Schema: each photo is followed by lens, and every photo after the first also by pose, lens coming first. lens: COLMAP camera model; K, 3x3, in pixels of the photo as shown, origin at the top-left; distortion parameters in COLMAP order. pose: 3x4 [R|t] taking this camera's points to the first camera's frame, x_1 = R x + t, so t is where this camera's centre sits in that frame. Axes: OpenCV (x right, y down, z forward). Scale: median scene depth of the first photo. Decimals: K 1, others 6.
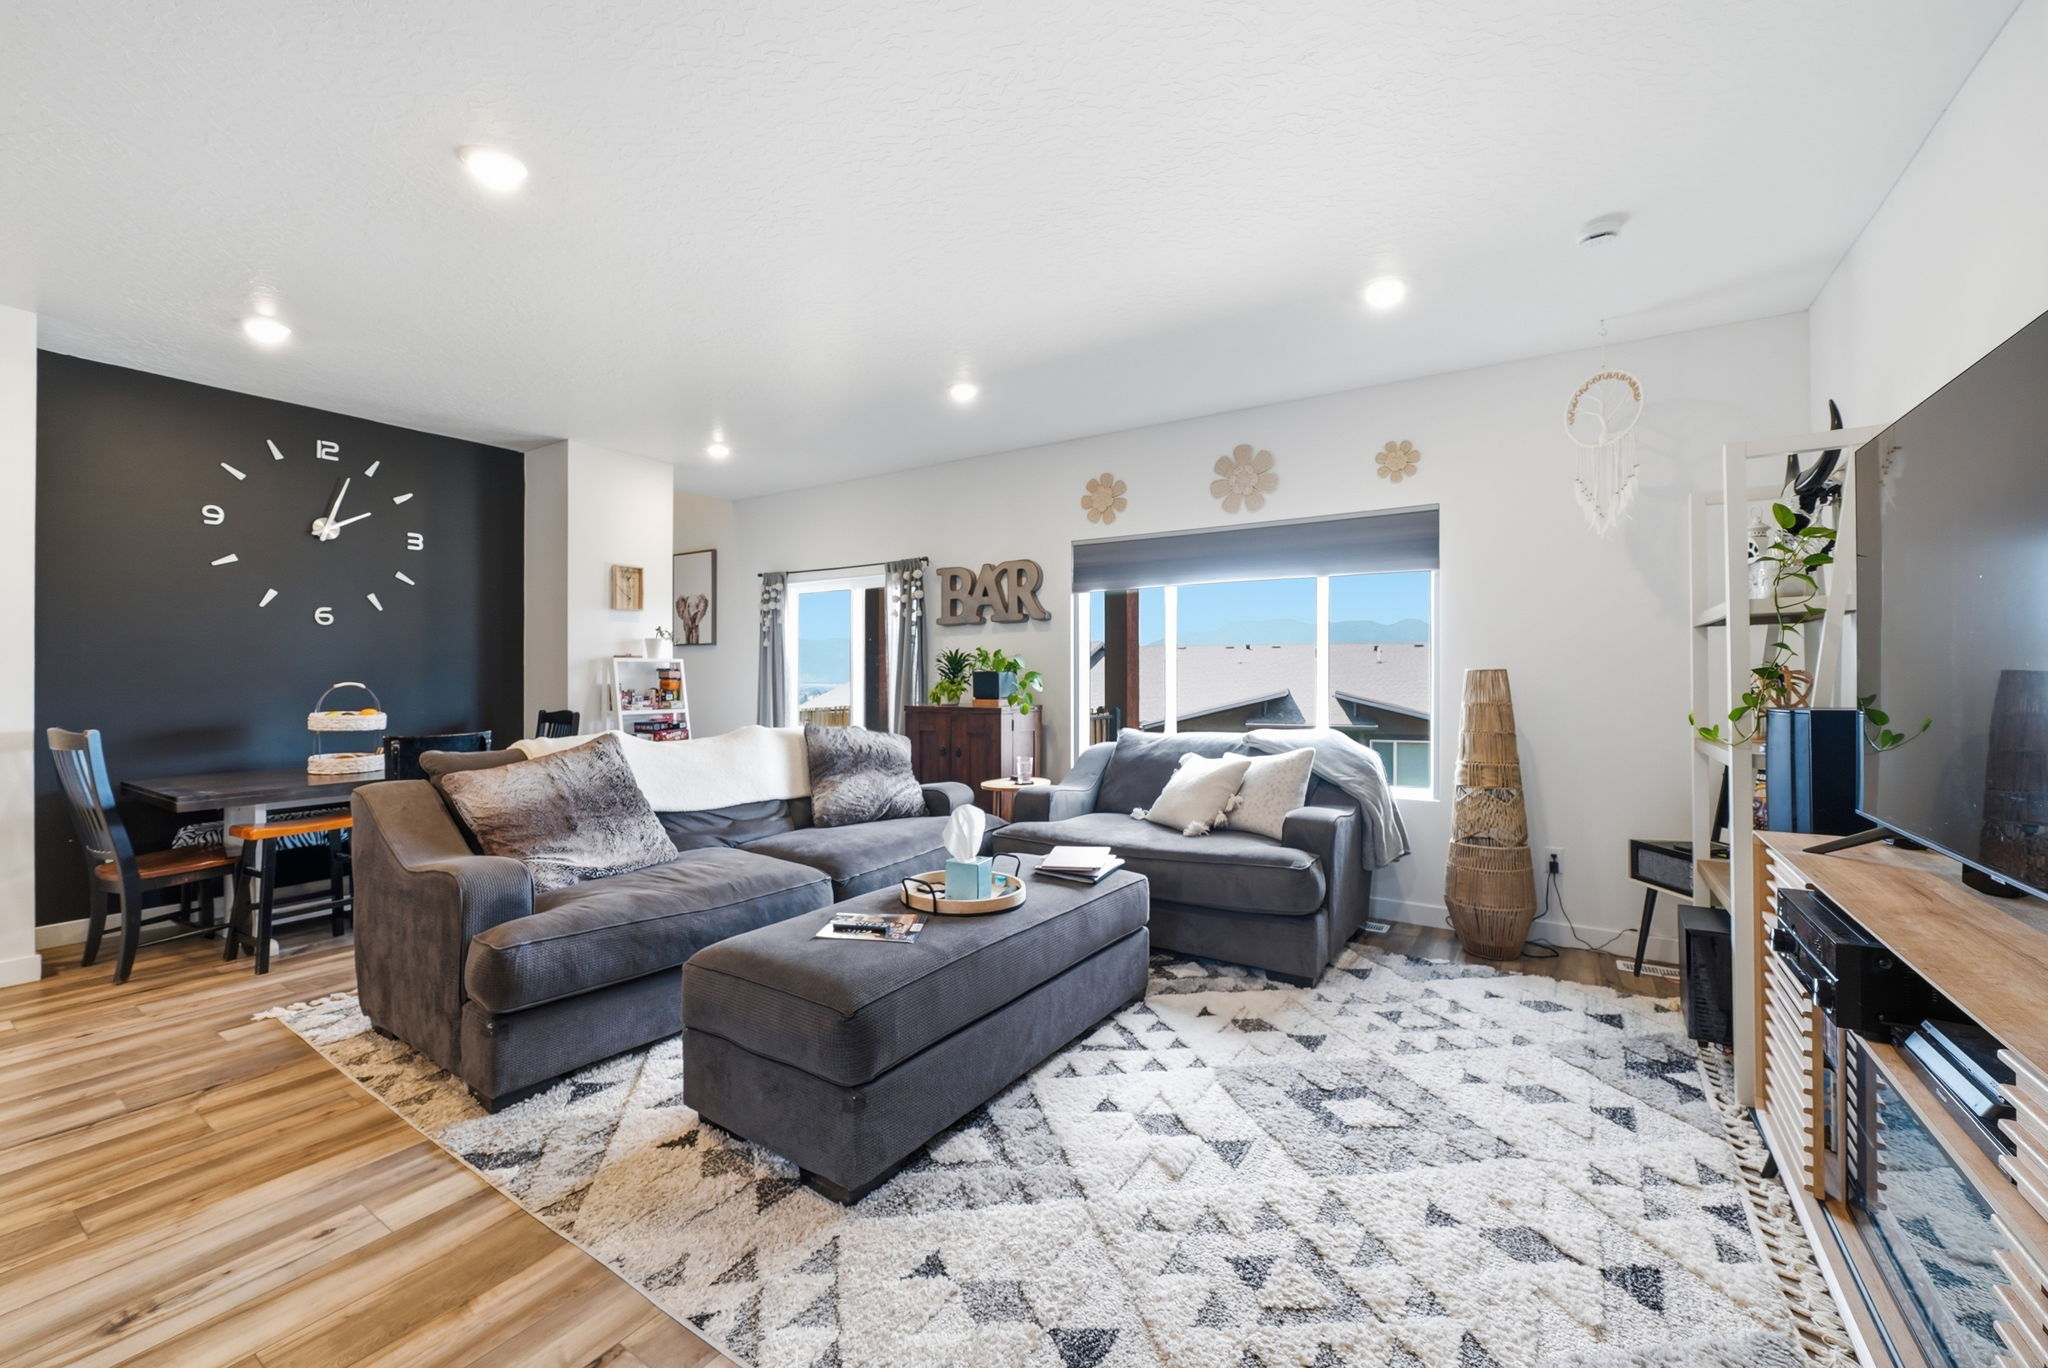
lens RADIAL K [[813.8, 0, 1018.9], [0, 813.8, 678.1], [0, 0, 1]] dist [-0.002953, 0.000372]
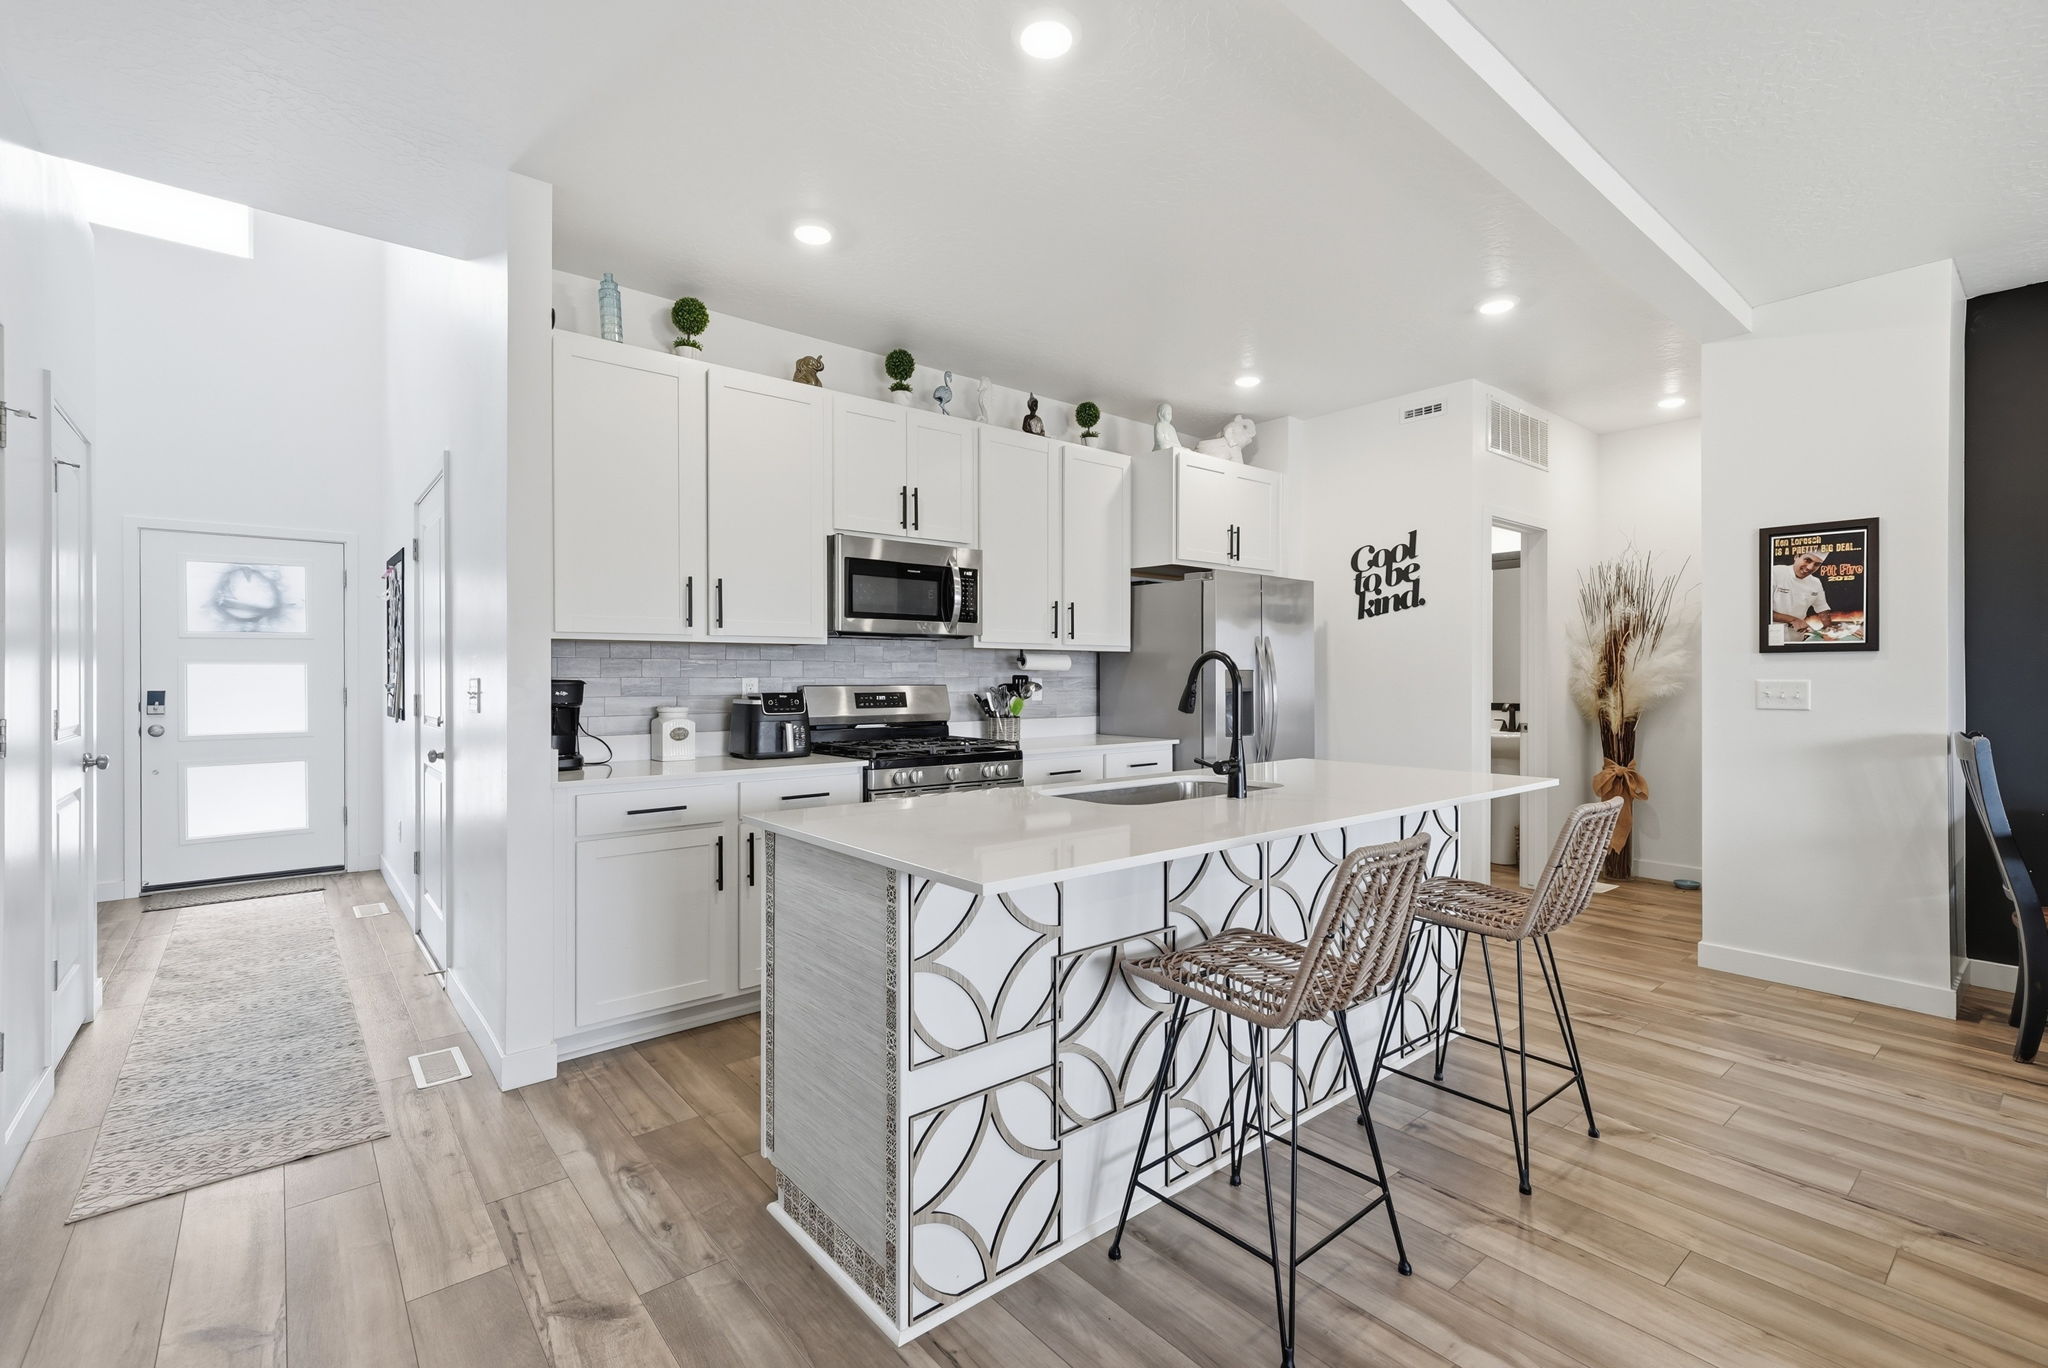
lens RADIAL K [[900.0, 0, 1022.9], [0, 900.0, 687.5], [0, 0, 1]] dist [0.005496, 0.000485]
pose [[-0.305827, 0.011808, -0.952014, 0.014512], [-0.002086, 0.999912, 0.013073, 0.007028], [0.952085, 0.005984, -0.305775, 0.350821]]
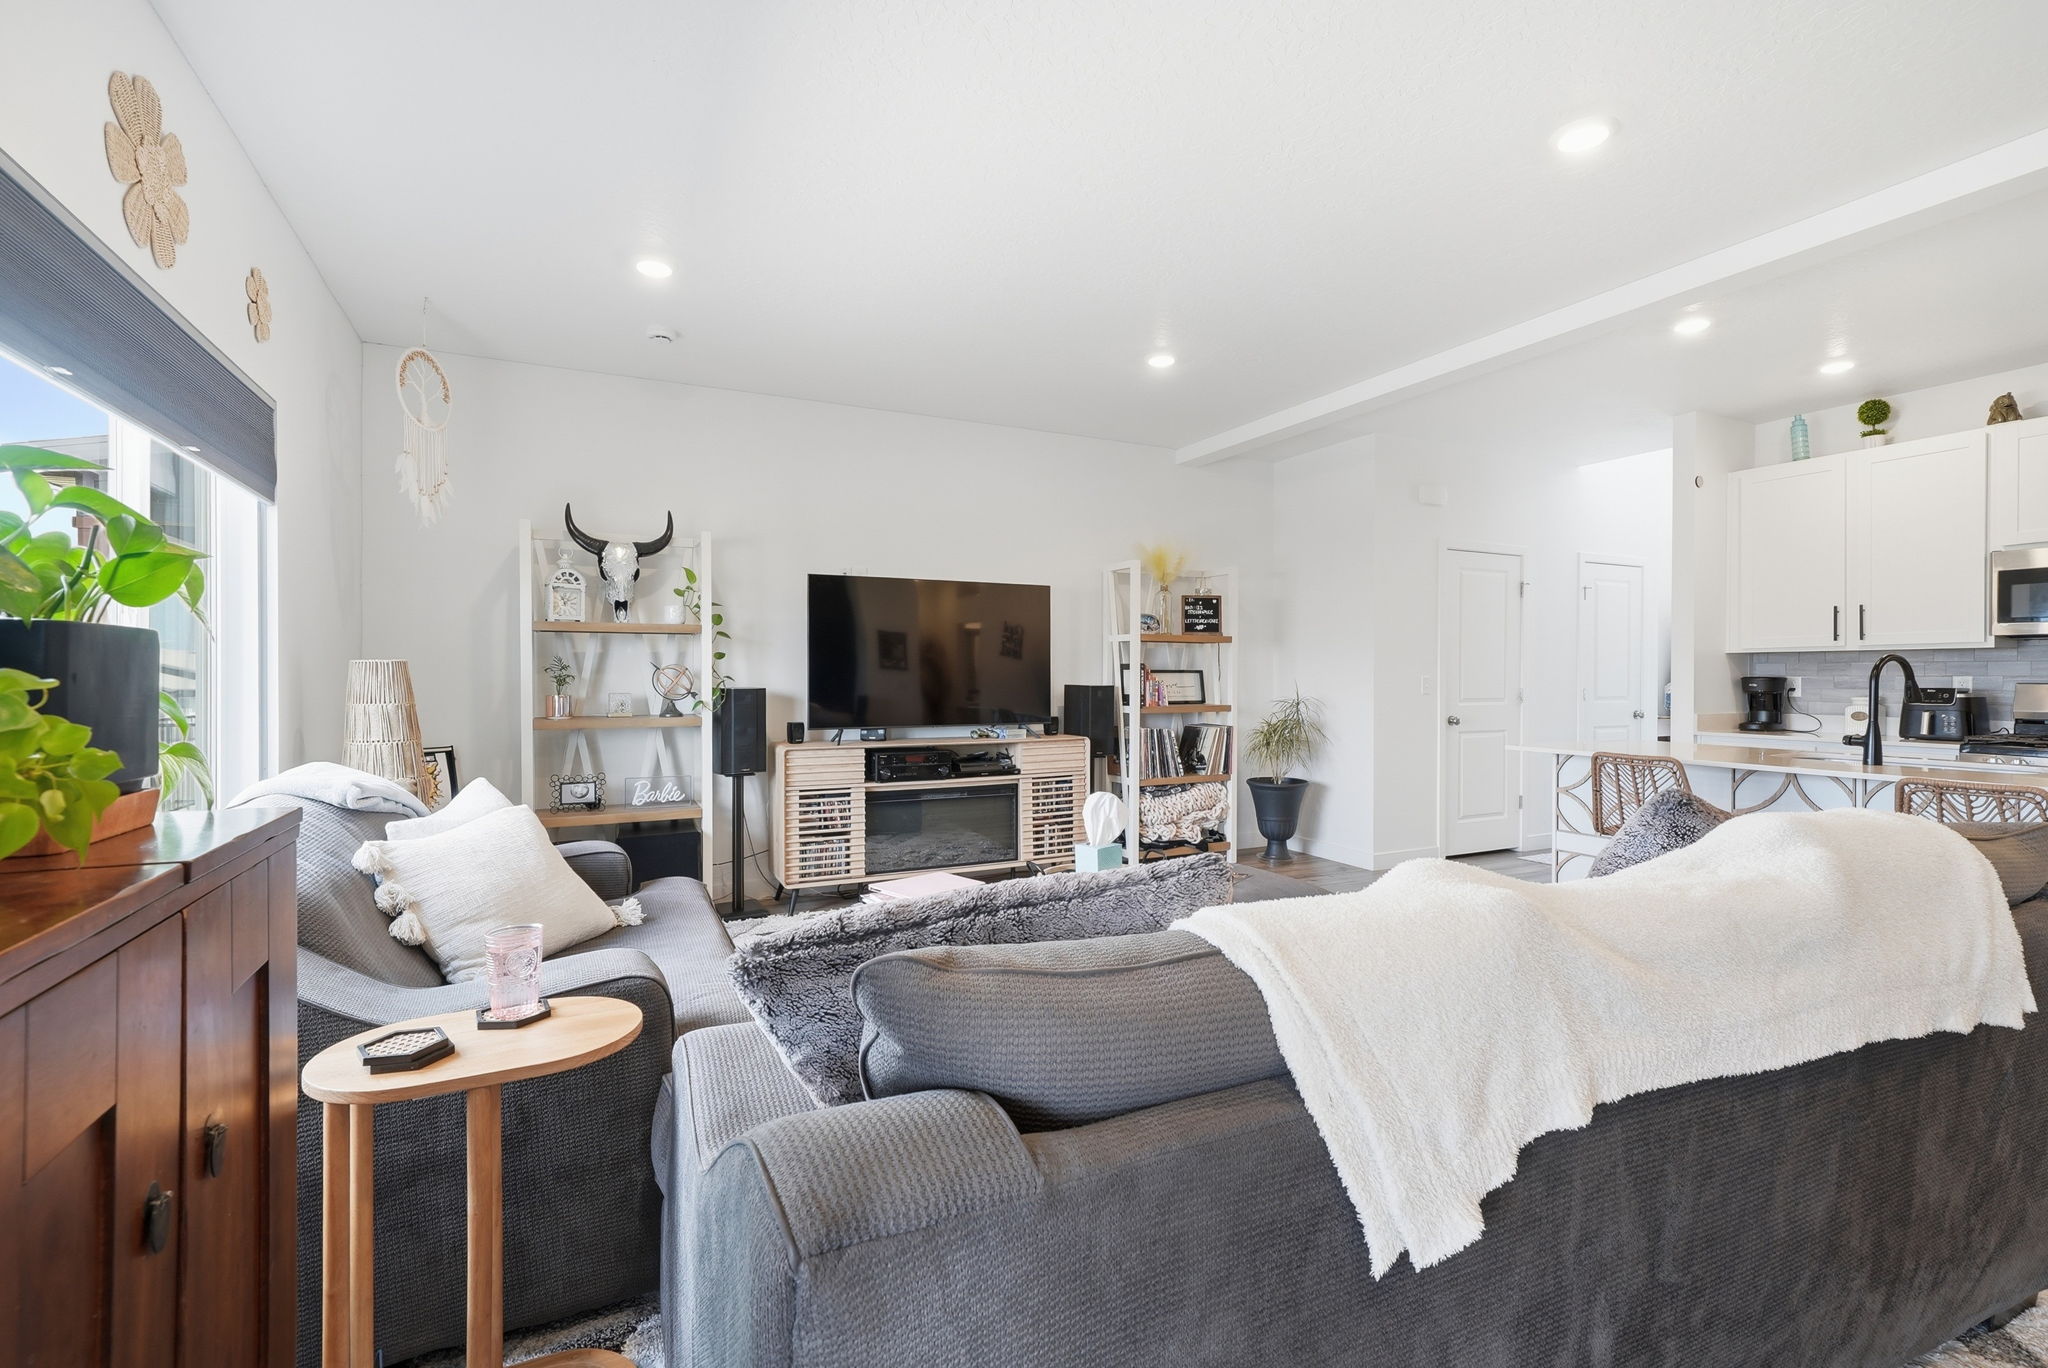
lens RADIAL K [[900.0, 0, 1031.2], [0, 900.0, 681.5], [0, 0, 1]] dist [0.005496, 0.000485]
pose [[-0.865471, -0.004840, 0.500935, -0.456081], [0.000523, 0.999944, 0.010565, 0.002894], [-0.500958, 0.009405, -0.865421, 1.663330]]
